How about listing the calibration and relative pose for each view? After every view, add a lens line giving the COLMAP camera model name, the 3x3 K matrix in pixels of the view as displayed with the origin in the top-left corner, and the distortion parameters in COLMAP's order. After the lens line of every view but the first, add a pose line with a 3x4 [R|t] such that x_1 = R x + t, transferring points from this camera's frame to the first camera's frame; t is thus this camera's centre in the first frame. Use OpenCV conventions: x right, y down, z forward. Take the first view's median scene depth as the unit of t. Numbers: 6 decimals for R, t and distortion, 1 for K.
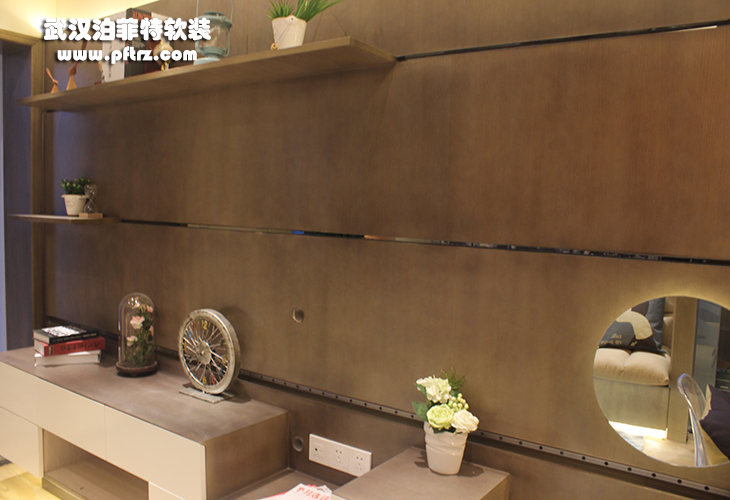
lens RADIAL K [[609.6, 0, 365.0], [0, 609.6, 250.0], [0, 0, 1]] dist [-0.135269, 0.110373]
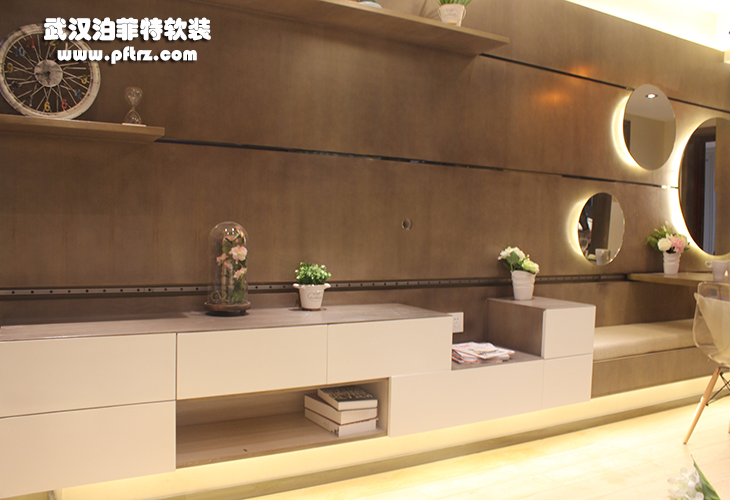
lens RADIAL K [[609.6, 0, 365.0], [0, 609.6, 250.0], [0, 0, 1]] dist [-0.135269, 0.110373]
pose [[0.431383, -0.043460, 0.901121, -1.409380], [0.062874, 0.997859, 0.018026, 0.142226], [-0.899975, 0.048880, 0.433192, 0.560882]]
